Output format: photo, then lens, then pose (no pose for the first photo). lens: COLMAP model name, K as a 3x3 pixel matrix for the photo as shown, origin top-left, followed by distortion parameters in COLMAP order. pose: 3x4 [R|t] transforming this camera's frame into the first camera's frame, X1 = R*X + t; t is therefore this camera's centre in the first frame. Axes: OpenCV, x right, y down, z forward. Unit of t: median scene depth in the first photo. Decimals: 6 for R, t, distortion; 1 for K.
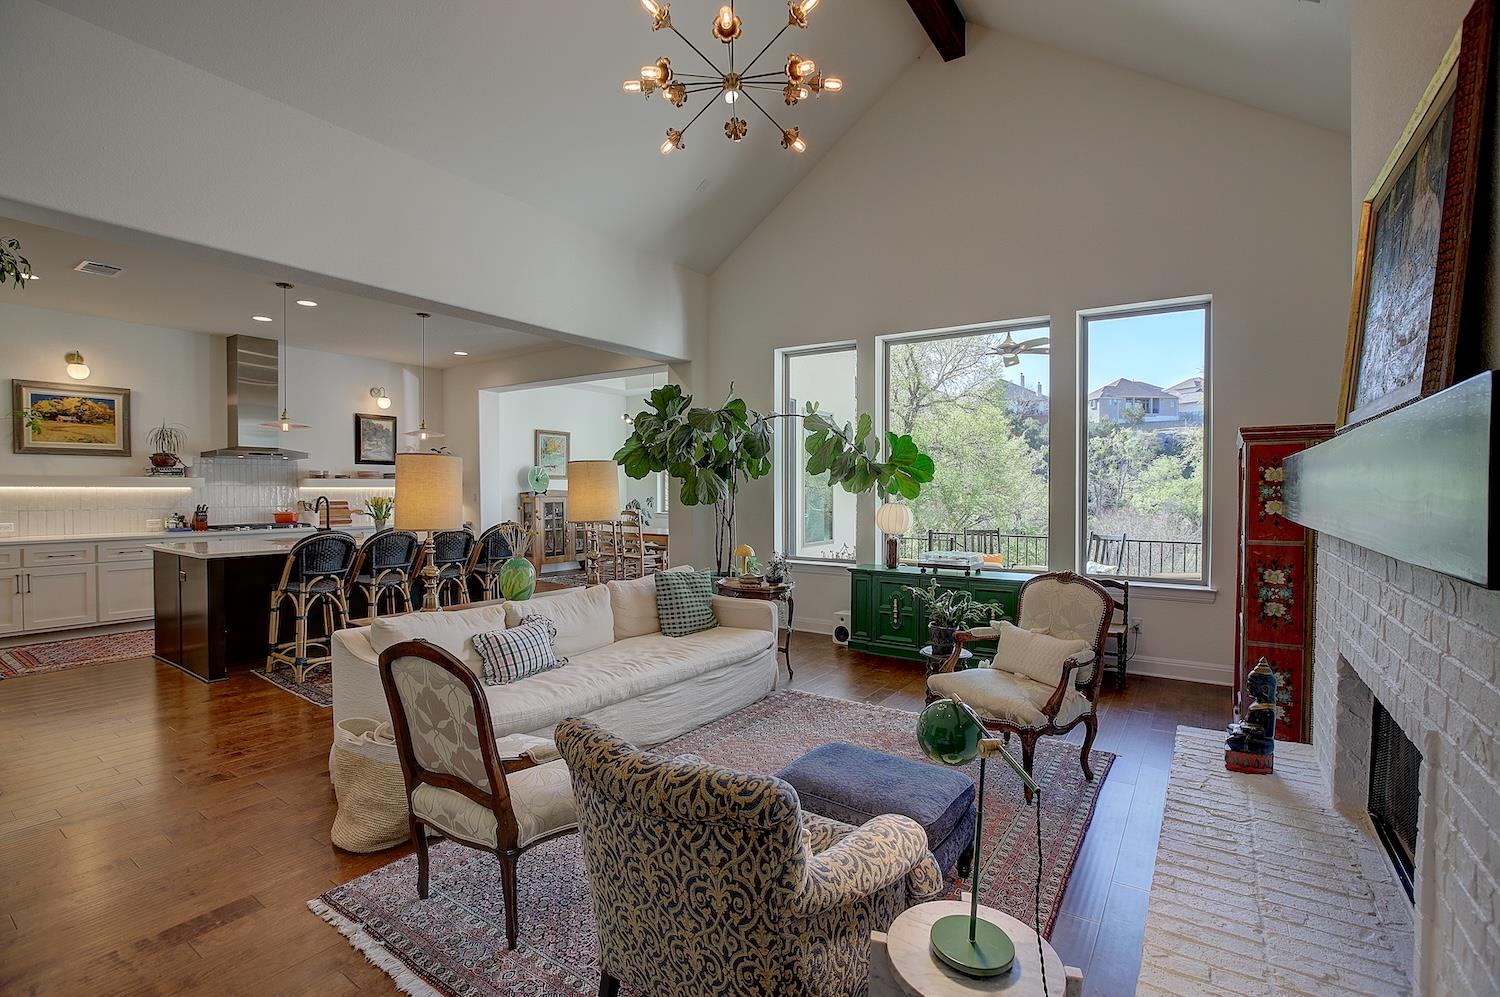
lens RADIAL K [[683.8, 0, 758.4], [0, 683.8, 500.1], [0, 0, 1]] dist [-0.033230, 0.008234]
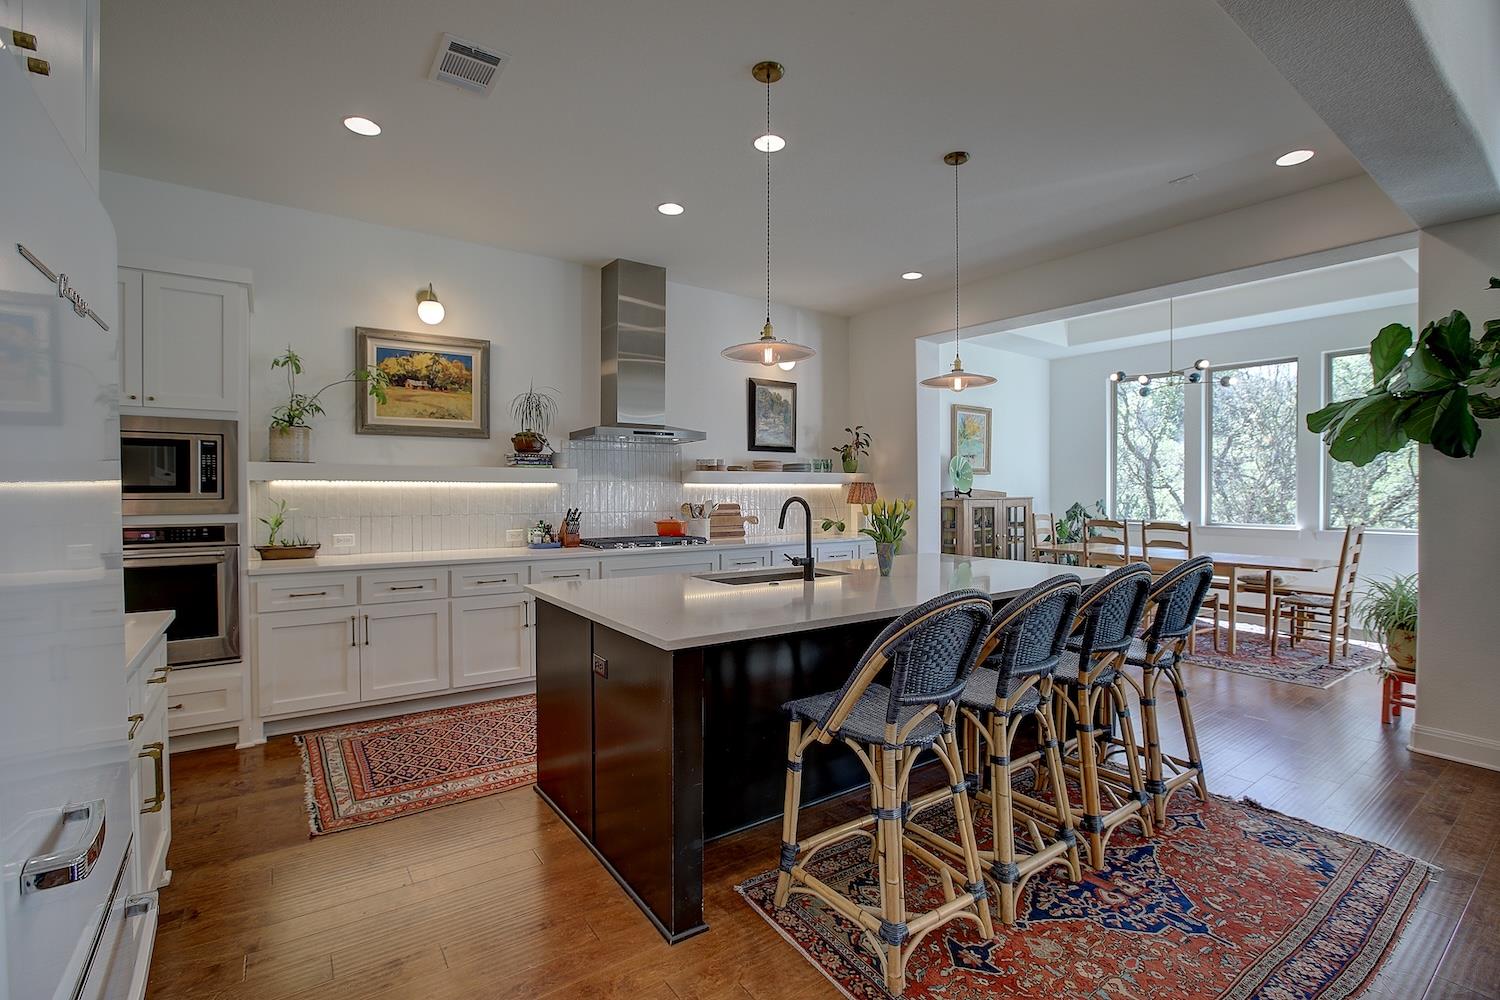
lens RADIAL K [[683.8, 0, 751.4], [0, 683.8, 496.1], [0, 0, 1]] dist [-0.033230, 0.008234]
pose [[0.937539, 0.002415, -0.347873, -0.439527], [-0.006179, 0.999934, -0.009710, -0.000112], [0.347826, 0.011253, 0.937492, 0.434043]]
